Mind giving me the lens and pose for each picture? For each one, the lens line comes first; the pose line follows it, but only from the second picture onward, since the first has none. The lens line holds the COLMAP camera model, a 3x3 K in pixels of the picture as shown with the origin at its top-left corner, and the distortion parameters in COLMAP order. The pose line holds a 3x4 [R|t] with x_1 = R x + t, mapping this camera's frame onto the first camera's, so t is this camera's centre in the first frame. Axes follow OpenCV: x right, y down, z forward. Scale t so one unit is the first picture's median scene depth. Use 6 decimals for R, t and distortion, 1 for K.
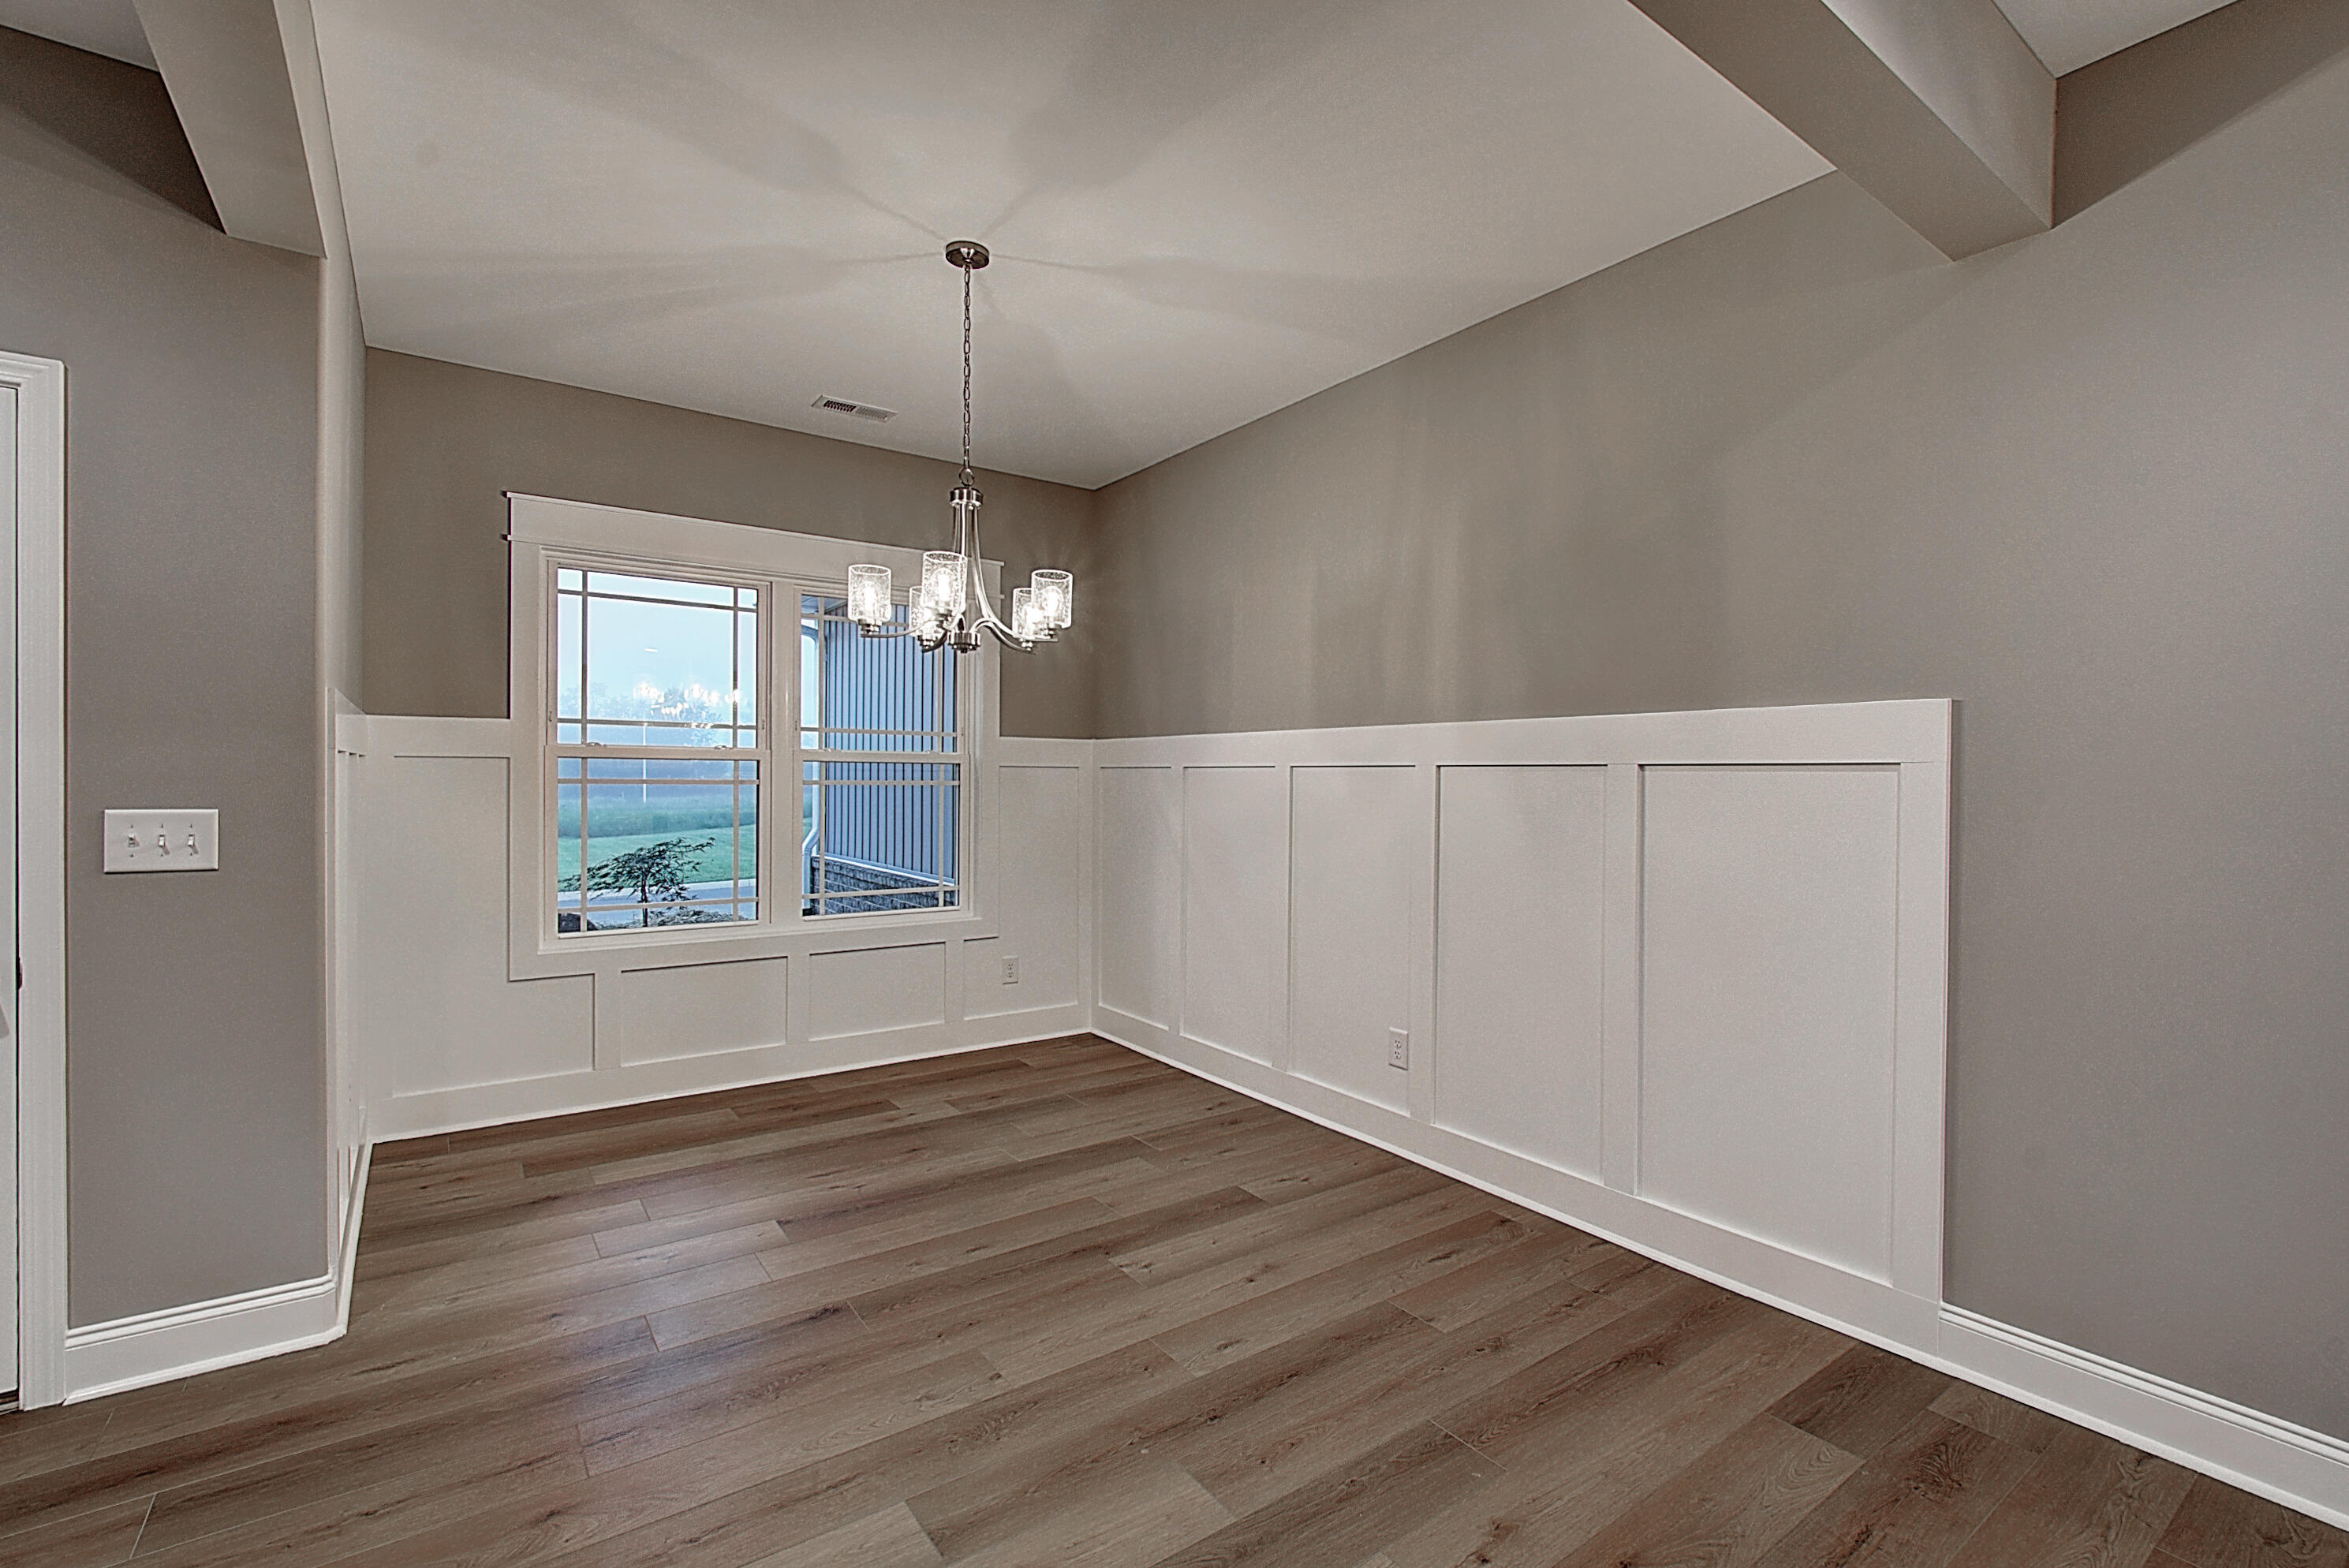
lens RADIAL K [[1035.2, 0, 1185.3], [0, 1035.2, 781.0], [0, 0, 1]] dist [0.017763, -0.013927]
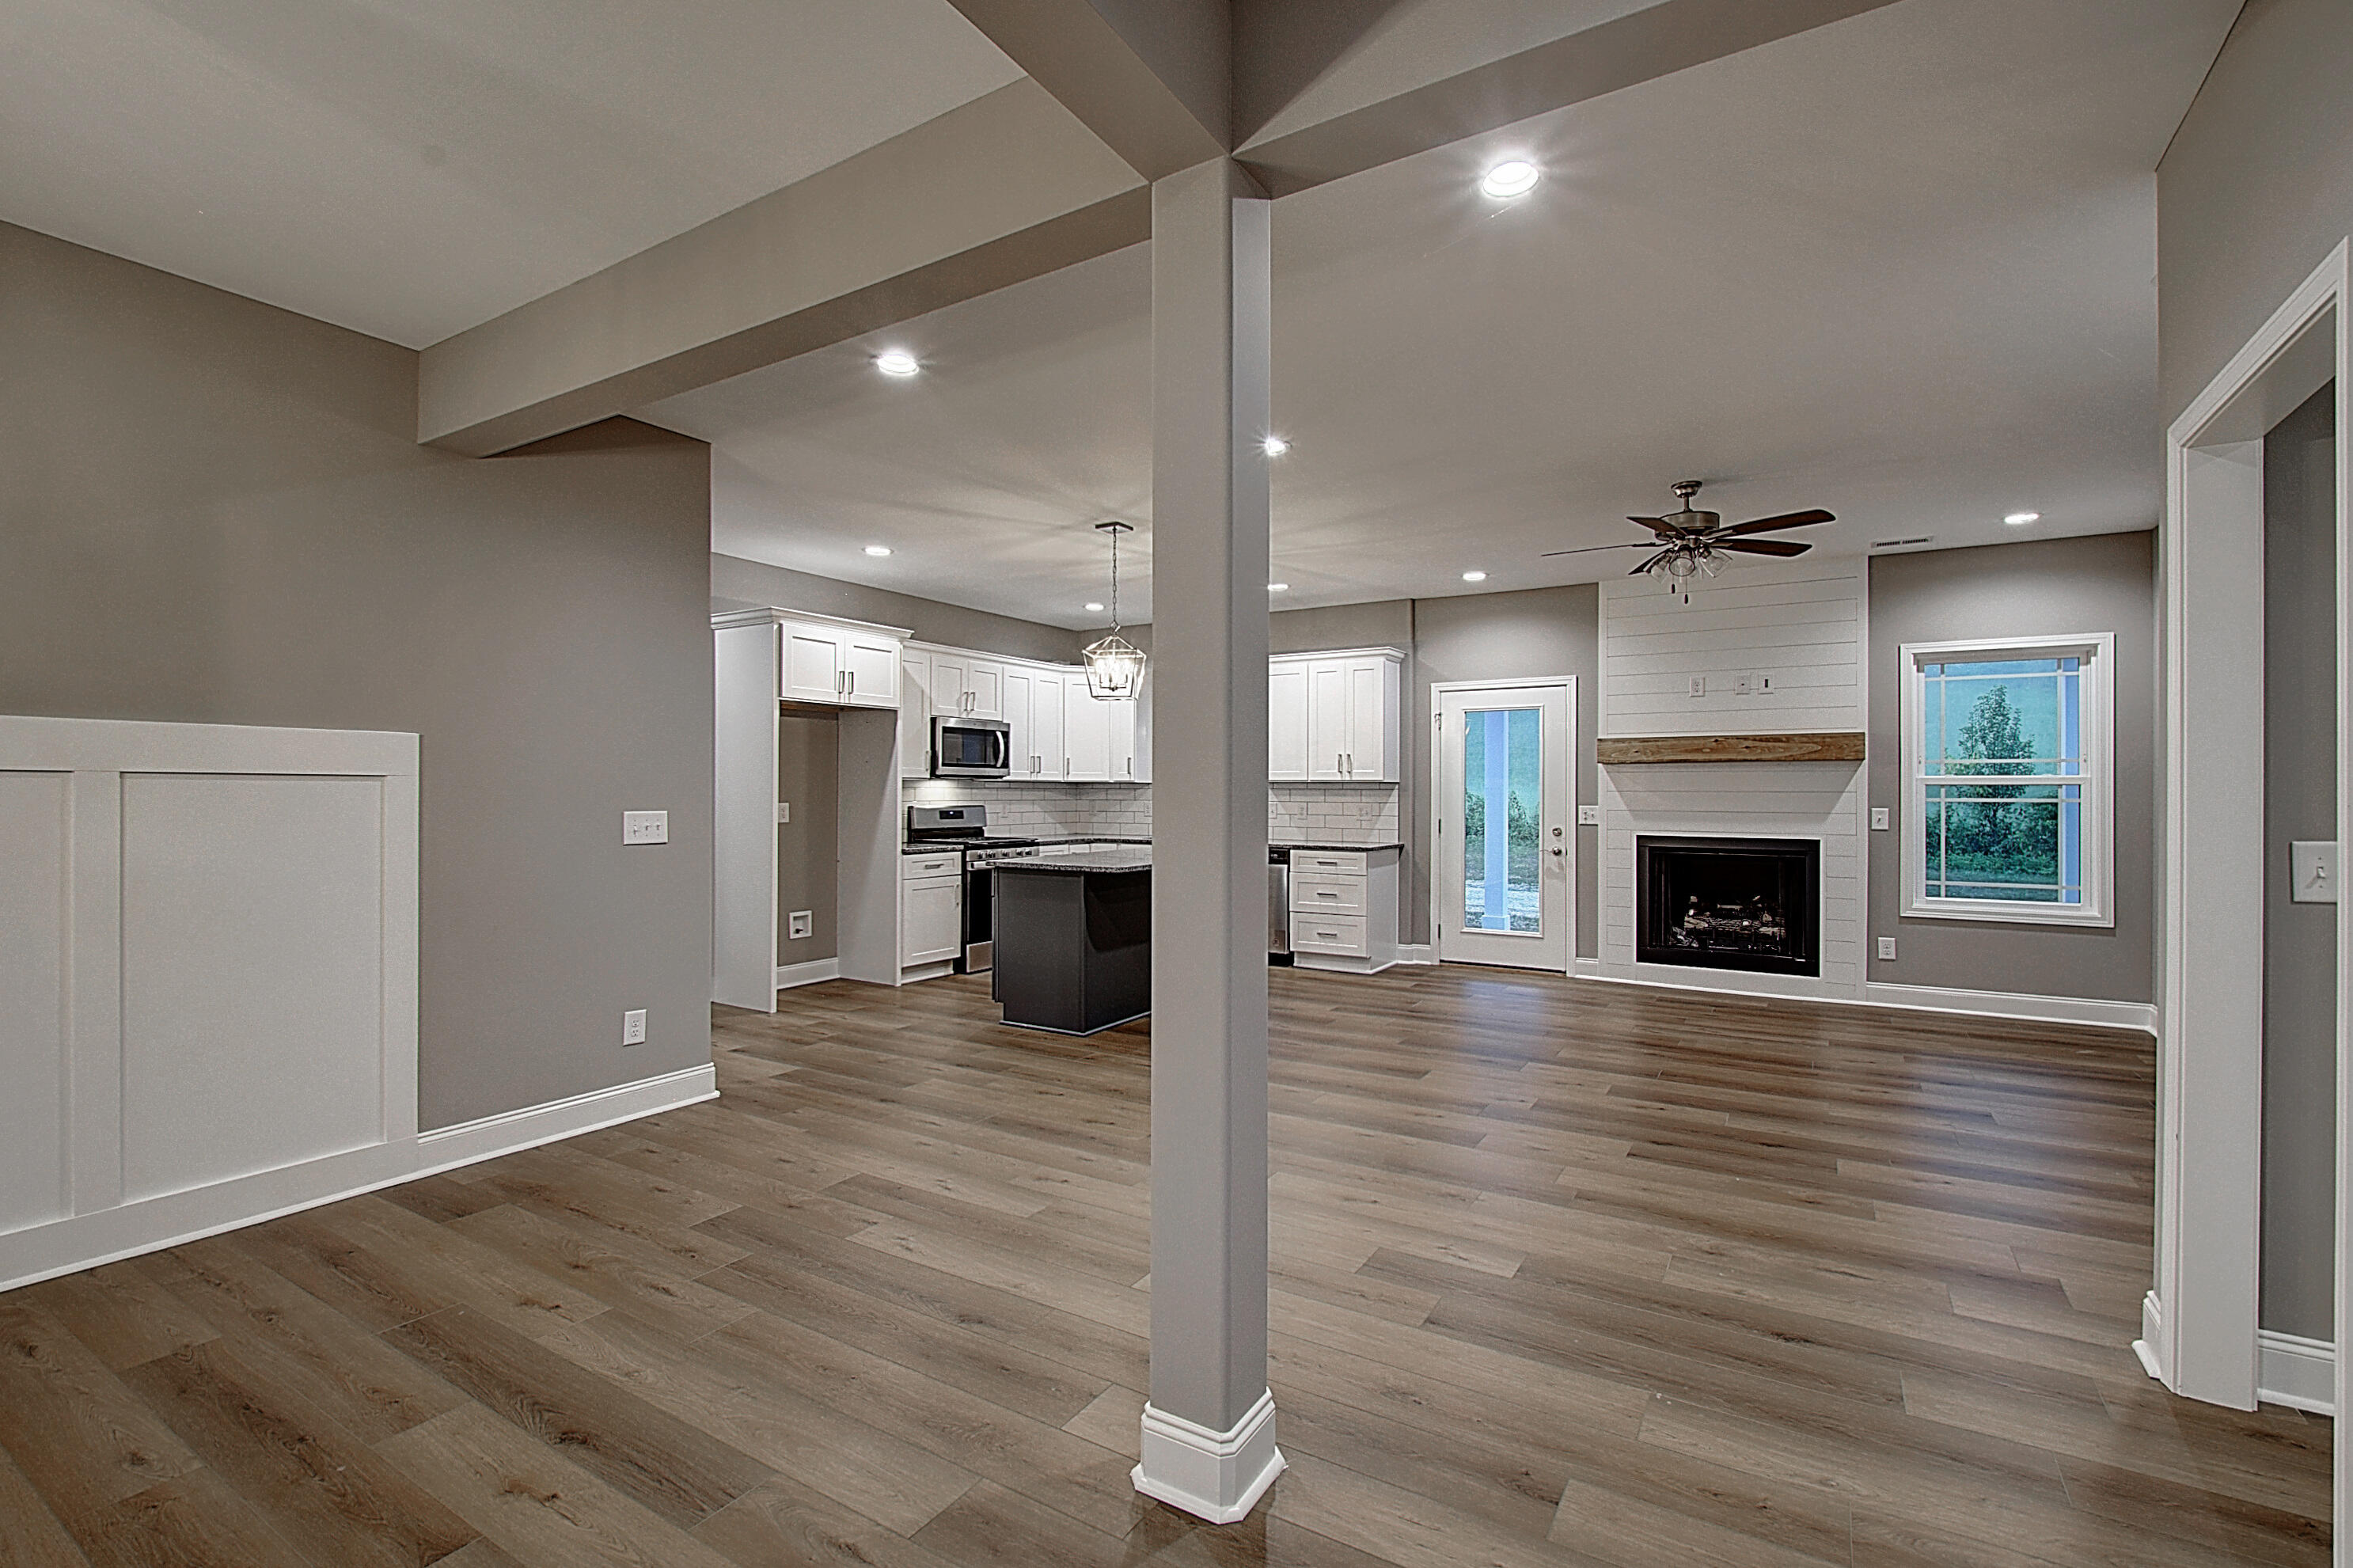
lens RADIAL K [[1043.7, 0, 1188.7], [0, 1043.7, 783.4], [0, 0, 1]] dist [0.002499, -0.007399]
pose [[-0.385166, -0.002796, 0.922843, -0.649009], [-0.006351, 0.999980, 0.000379, -0.008528], [-0.922825, -0.005715, -0.385176, 0.327689]]
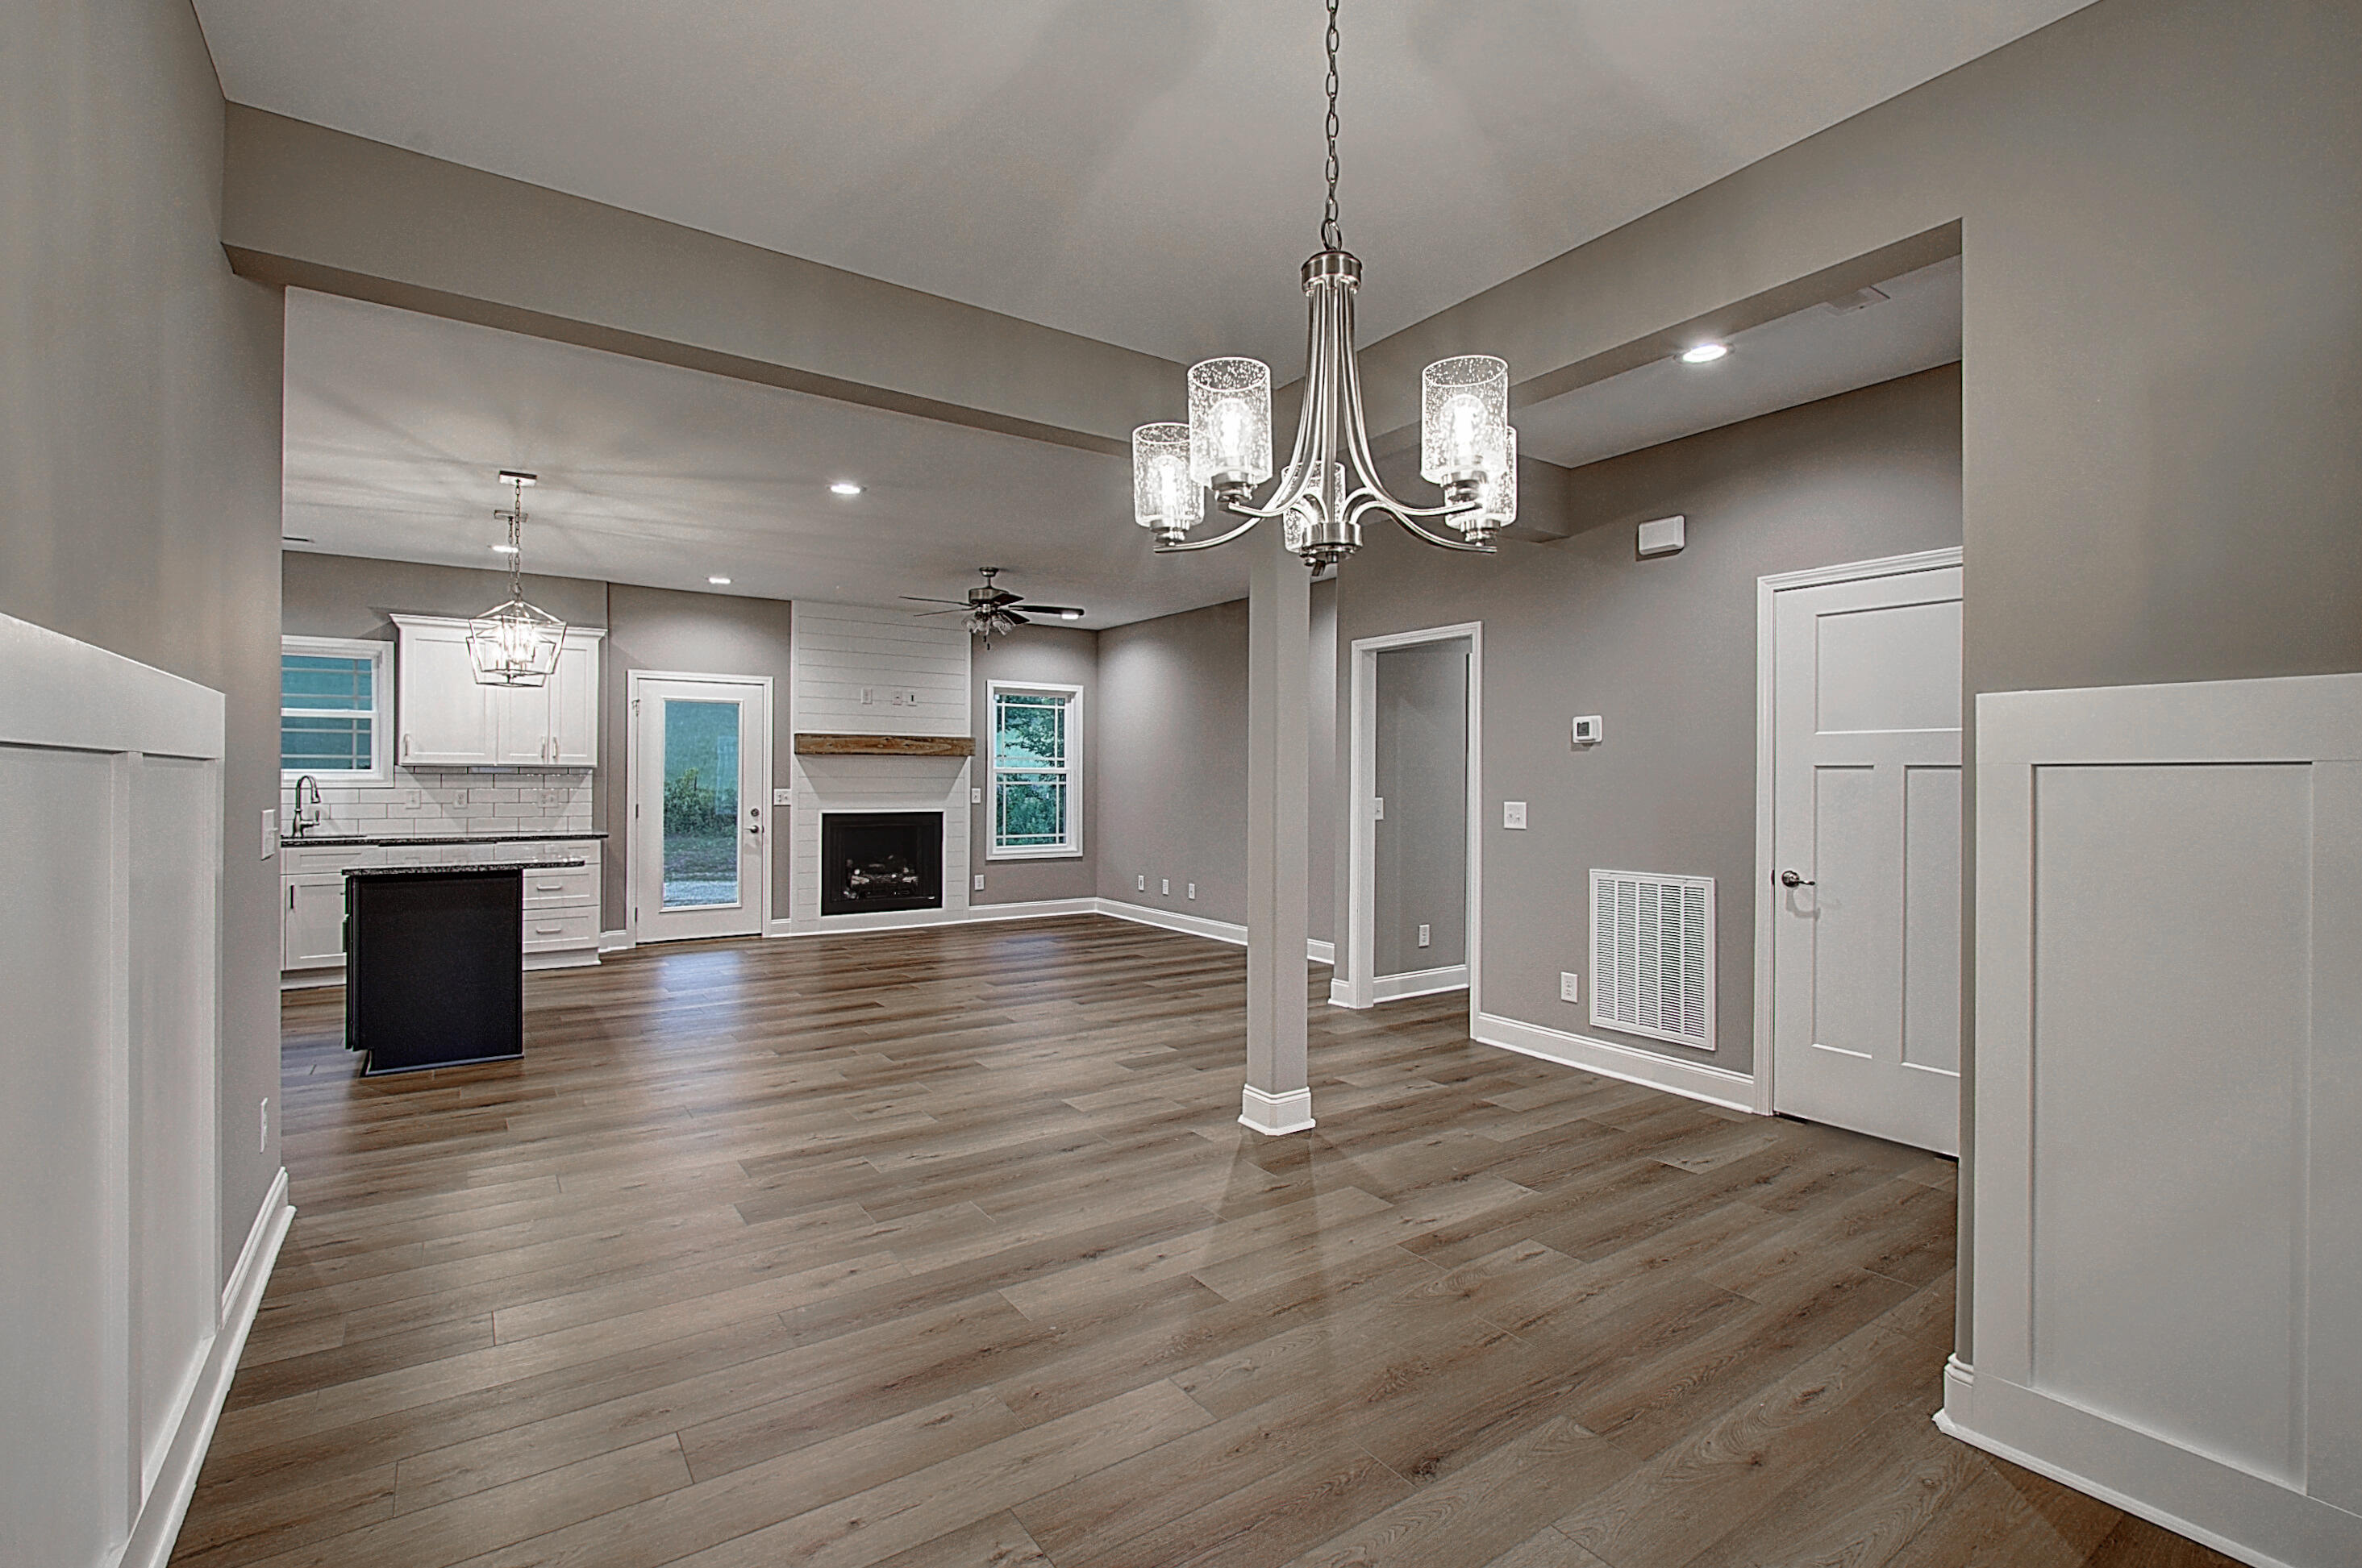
lens RADIAL K [[1062.4, 0, 1193.6], [0, 1062.4, 781.1], [0, 0, 1]] dist [0.000641, 0.000003]
pose [[-0.999667, -0.013472, 0.022013, -0.115770], [-0.013407, 0.999905, 0.003114, -0.008483], [-0.022053, 0.002818, -0.999753, 1.164161]]
